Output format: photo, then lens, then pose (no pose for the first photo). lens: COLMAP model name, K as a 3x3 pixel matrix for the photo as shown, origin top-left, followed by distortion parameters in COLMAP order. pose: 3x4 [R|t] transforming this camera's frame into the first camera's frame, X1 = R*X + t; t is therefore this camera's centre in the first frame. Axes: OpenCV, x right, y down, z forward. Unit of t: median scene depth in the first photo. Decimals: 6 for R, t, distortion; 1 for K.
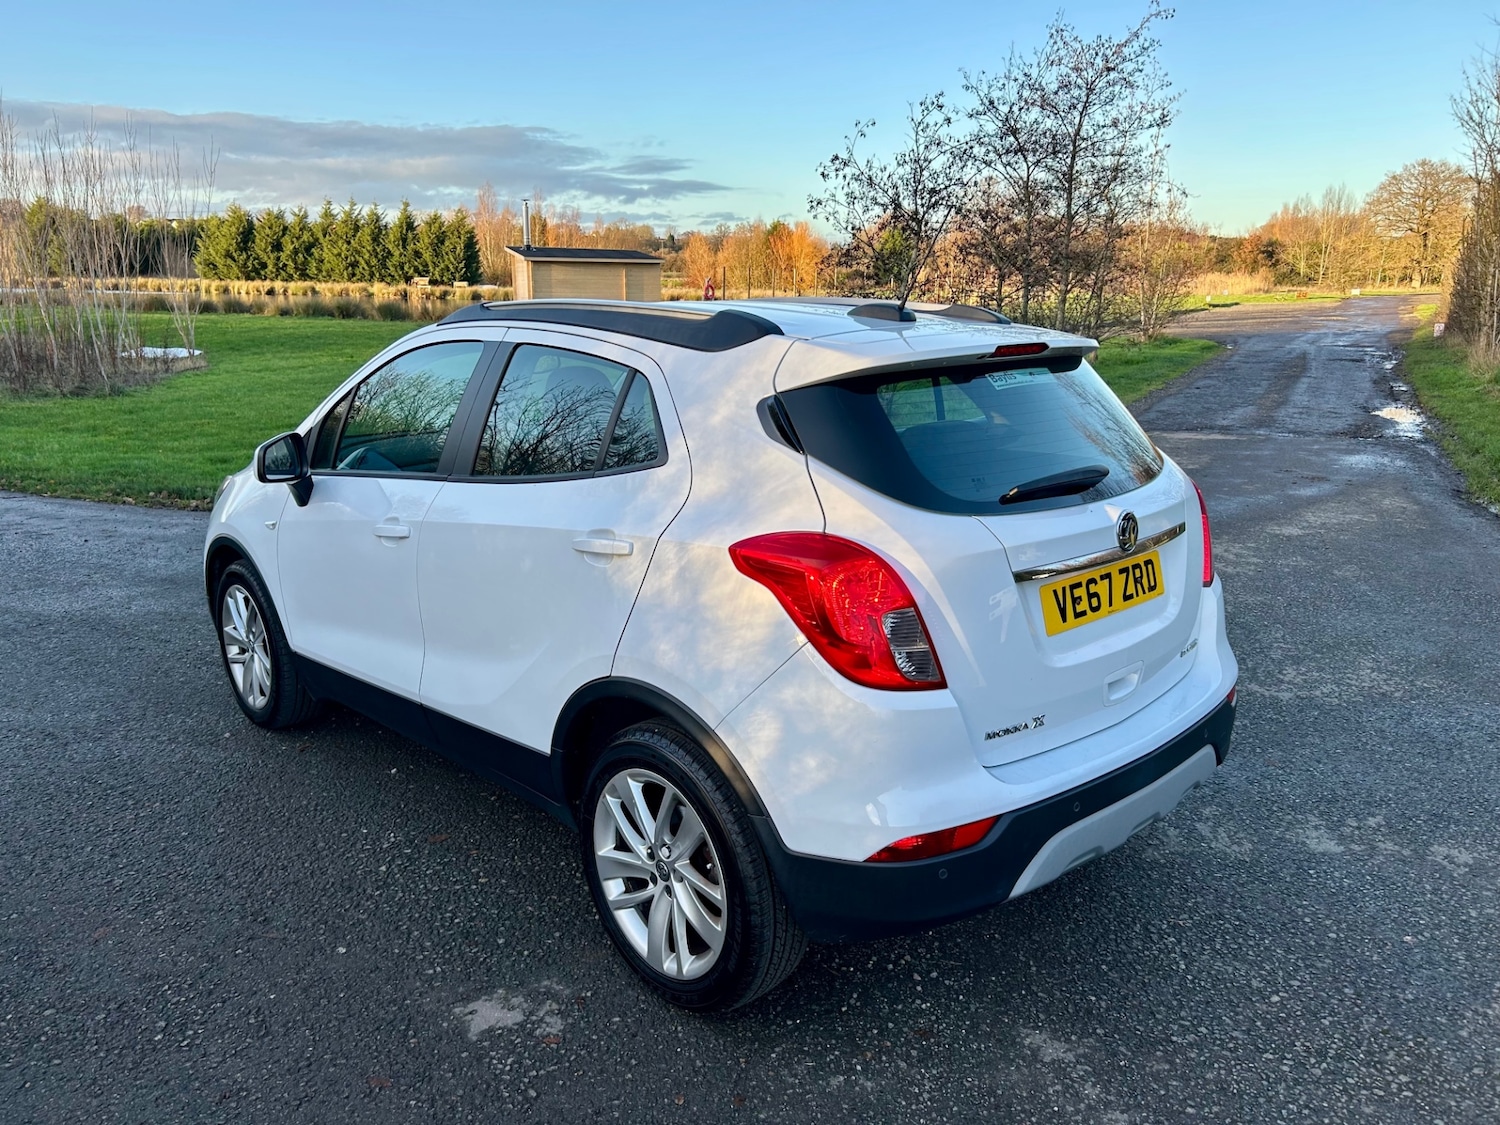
lens RADIAL K [[1127.3, 0, 747.6], [0, 1127.3, 553.9], [0, 0, 1]] dist [0.045791, -0.039699]
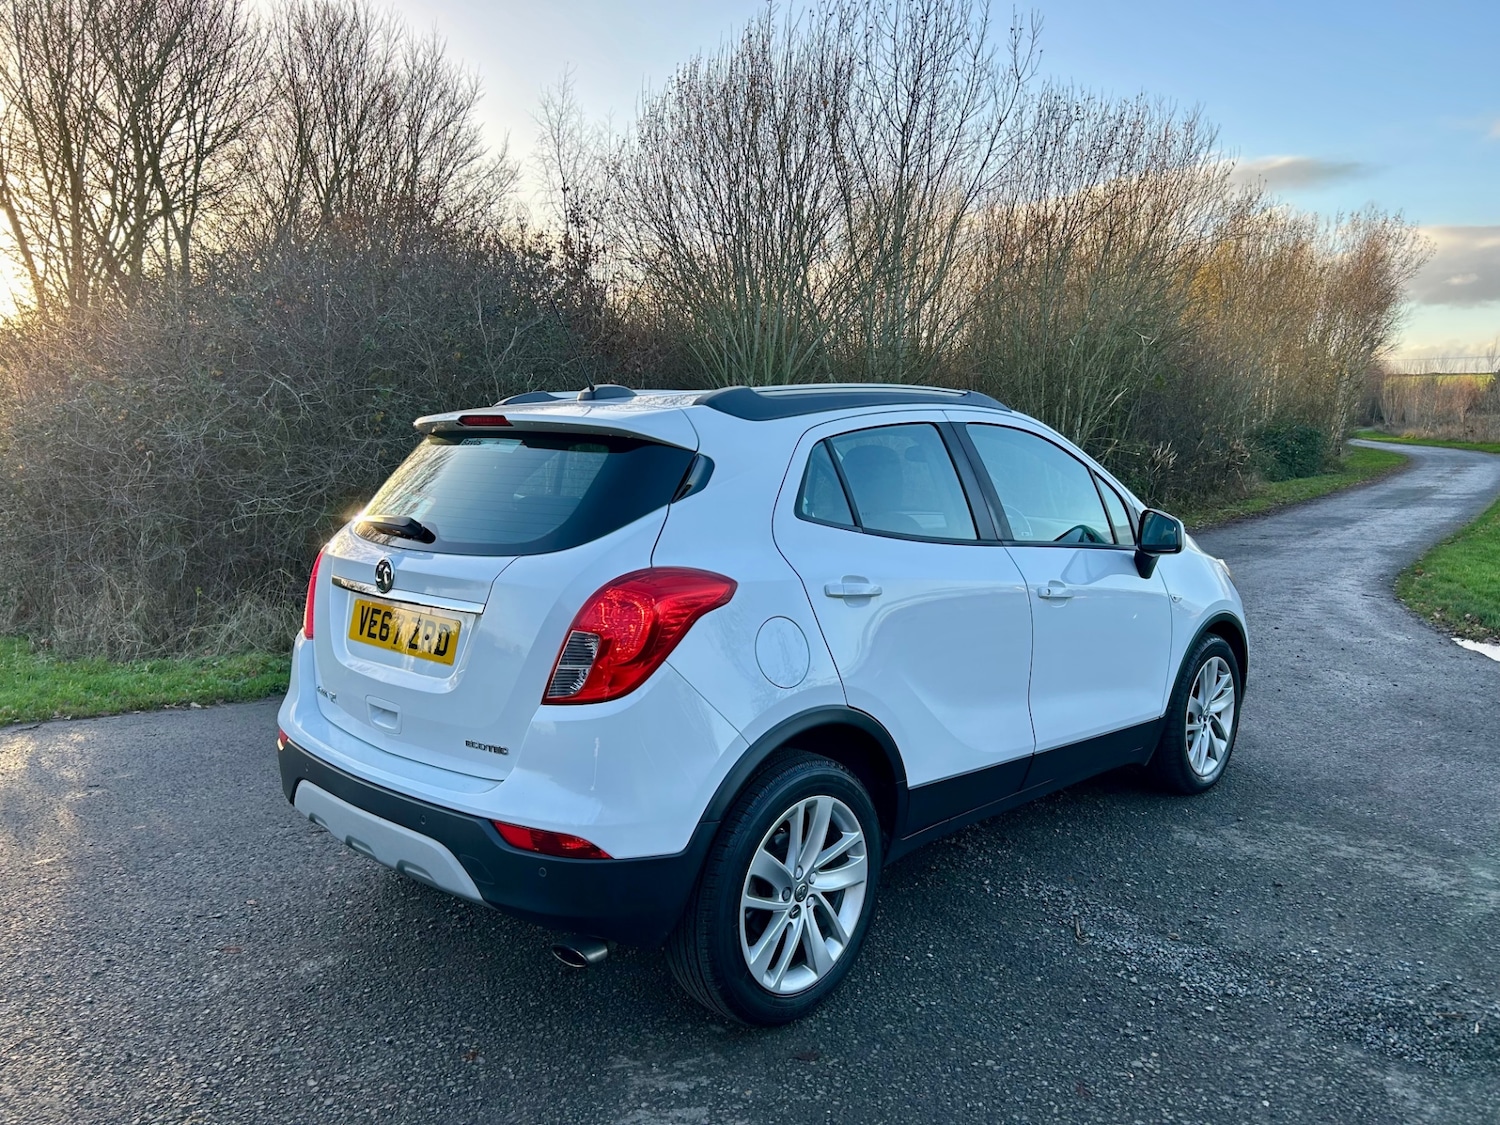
lens RADIAL K [[1124.3, 0, 741.7], [0, 1124.3, 555.6], [0, 0, 1]] dist [0.059161, -0.061031]
pose [[0.059952, 0.116838, -0.991340, 1.089417], [-0.227843, 0.968511, 0.100368, -0.172705], [0.971850, 0.219853, 0.084685, 0.924250]]
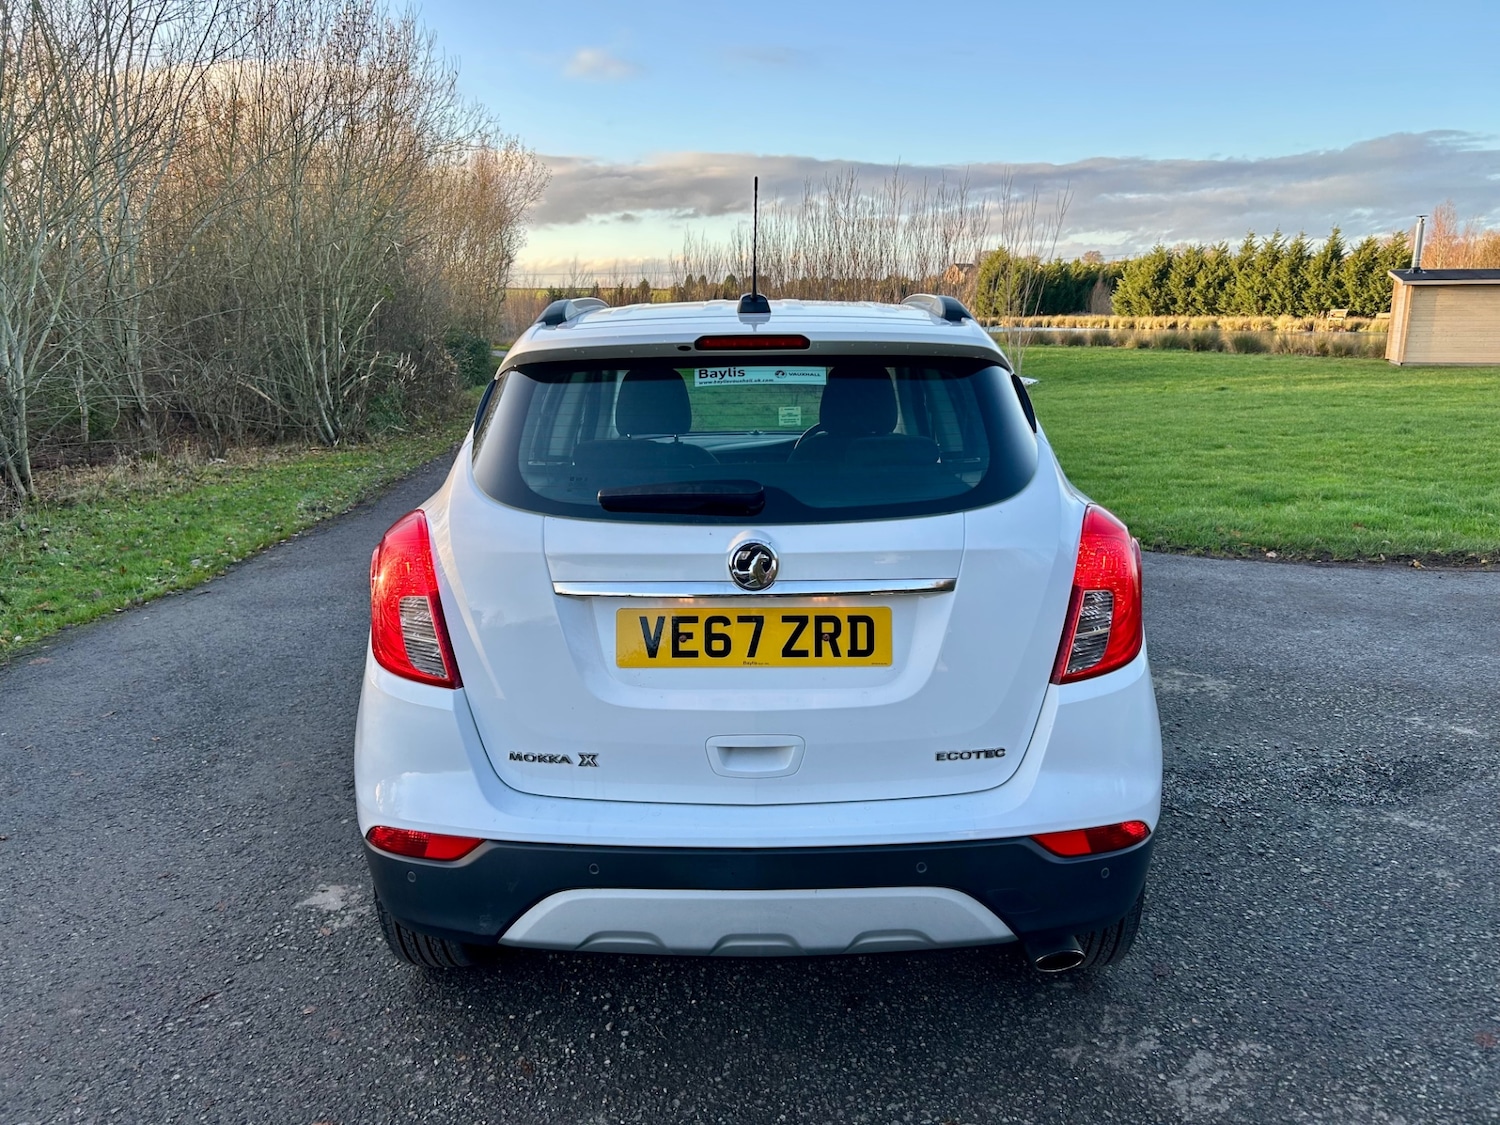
lens RADIAL K [[1115.8, 0, 748.9], [0, 1115.8, 559.2], [0, 0, 1]] dist [0.084097, -0.086855]
pose [[0.727085, 0.136639, -0.672813, 0.642629], [-0.152877, 0.987612, 0.035361, -0.038424], [0.669310, 0.077147, 0.738967, 0.305297]]
